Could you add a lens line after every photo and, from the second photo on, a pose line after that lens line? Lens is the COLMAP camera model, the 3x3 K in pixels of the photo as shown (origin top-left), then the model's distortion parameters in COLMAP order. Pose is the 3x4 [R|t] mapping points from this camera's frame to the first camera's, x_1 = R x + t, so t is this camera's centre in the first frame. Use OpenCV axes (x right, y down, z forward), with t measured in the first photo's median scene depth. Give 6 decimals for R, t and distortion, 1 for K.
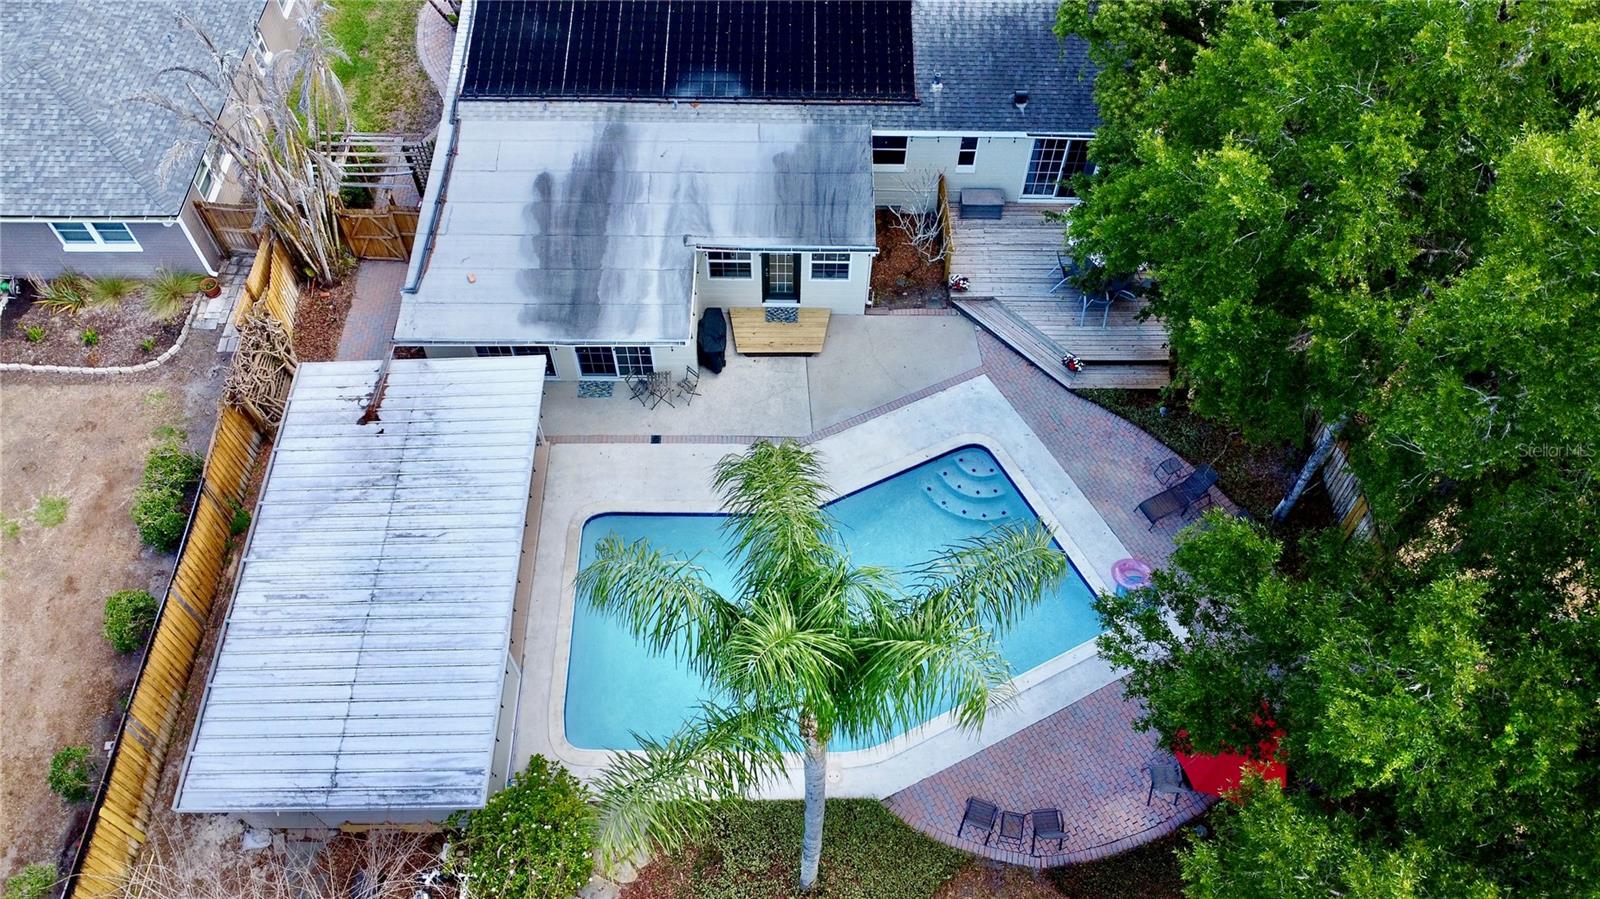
lens RADIAL K [[1121.8, 0, 800.0], [0, 1121.8, 449.5], [0, 0, 1]] dist [-0.007671, -0.002845]
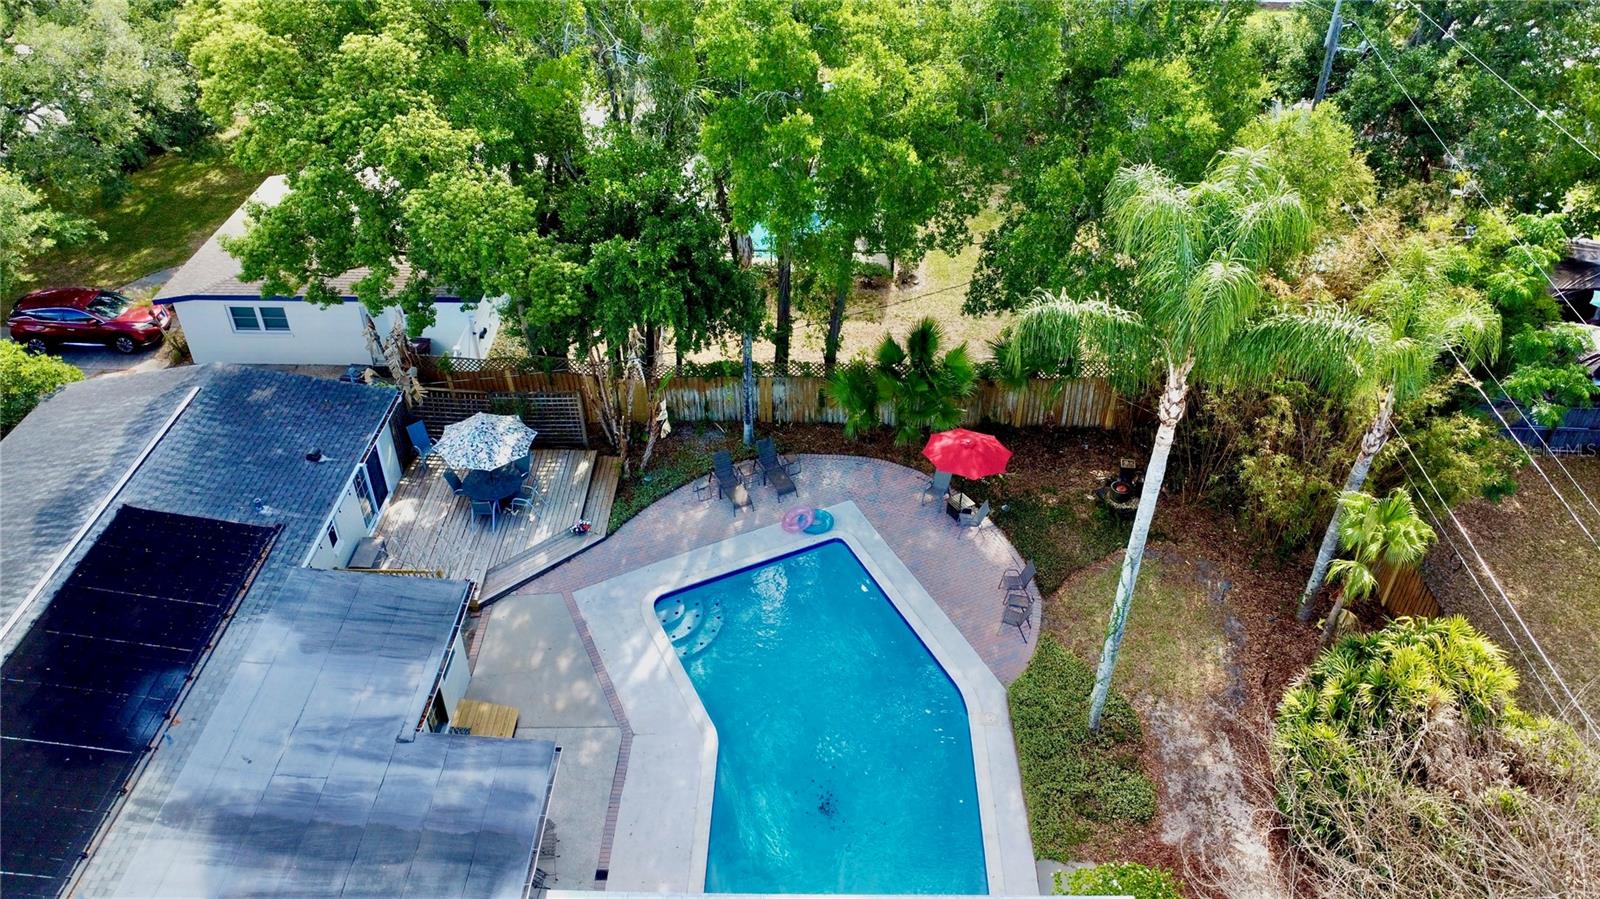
lens RADIAL K [[1121.8, 0, 800.0], [0, 1121.8, 449.5], [0, 0, 1]] dist [-0.007671, -0.002845]
pose [[0.035380, -0.618520, 0.784972, -0.554863], [0.837186, 0.447296, 0.314714, -0.275763], [-0.545772, 0.646033, 0.533642, 0.258976]]
